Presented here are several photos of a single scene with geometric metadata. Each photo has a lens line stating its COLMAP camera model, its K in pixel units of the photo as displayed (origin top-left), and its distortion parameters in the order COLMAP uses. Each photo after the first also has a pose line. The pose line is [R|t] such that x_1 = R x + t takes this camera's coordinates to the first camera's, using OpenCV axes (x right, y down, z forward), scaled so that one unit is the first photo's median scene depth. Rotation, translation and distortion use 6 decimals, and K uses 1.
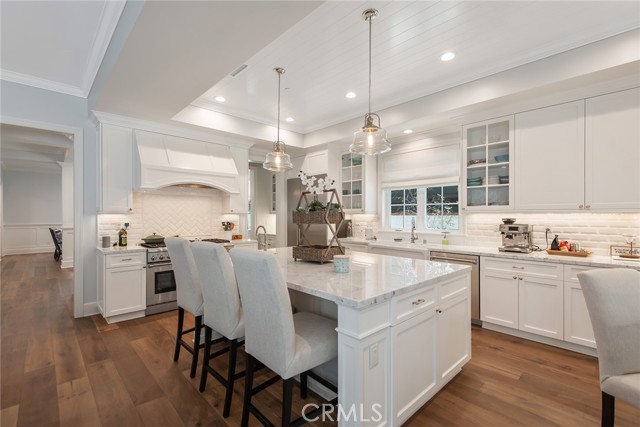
lens RADIAL K [[285.2, 0, 320.0], [0, 285.2, 213.5], [0, 0, 1]] dist [0.008449, 0.000048]
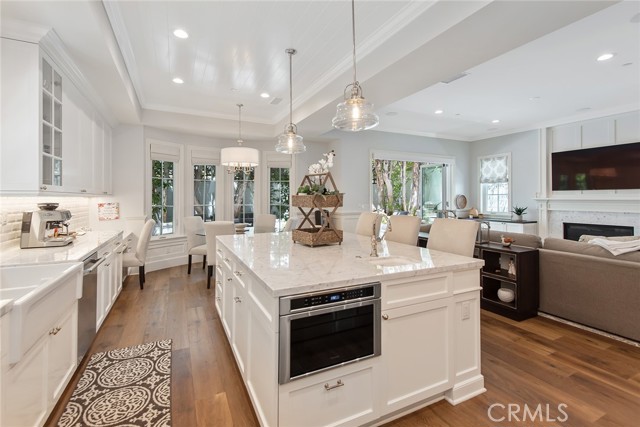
lens RADIAL K [[296.5, 0, 318.0], [0, 296.5, 194.2], [0, 0, 1]] dist [0.007651, -0.000460]
pose [[-0.954284, 0.005869, 0.298845, -0.193040], [0.000727, 0.999850, -0.017314, 0.005687], [-0.298902, -0.016305, -0.954145, 1.196740]]
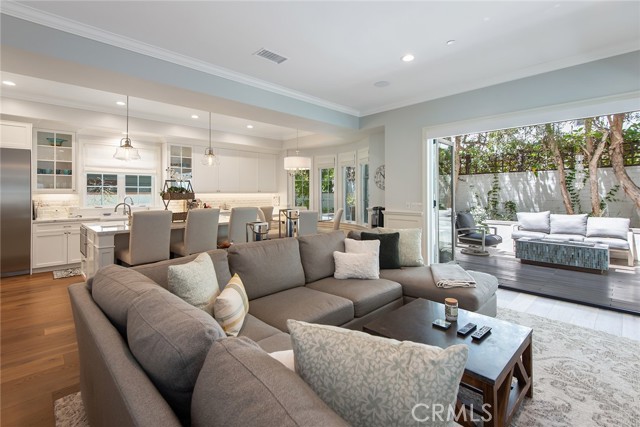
lens RADIAL K [[296.5, 0, 318.0], [0, 296.5, 194.2], [0, 0, 1]] dist [0.007651, -0.000460]
pose [[-0.011509, -0.001628, 0.999932, -1.100090], [-0.004262, 0.999990, 0.001579, -0.002744], [-0.999925, -0.004244, -0.011515, 0.095555]]
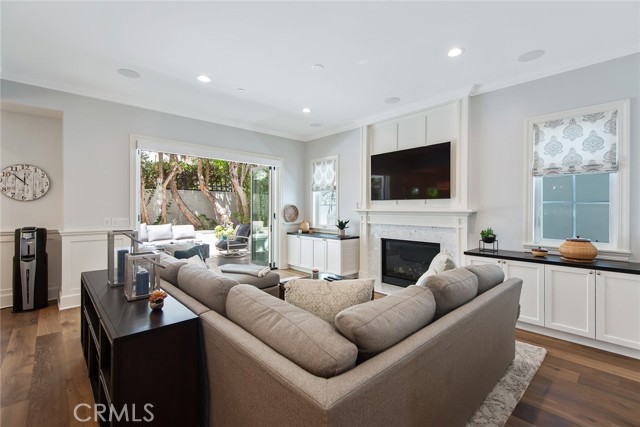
lens RADIAL K [[285.9, 0, 319.7], [0, 285.9, 208.8], [0, 0, 1]] dist [0.037163, -0.017363]
pose [[-0.999898, -0.000161, 0.014299, -0.646540], [-0.000197, 0.999997, -0.002567, 0.001971], [-0.014298, -0.002570, -0.999894, 0.658236]]
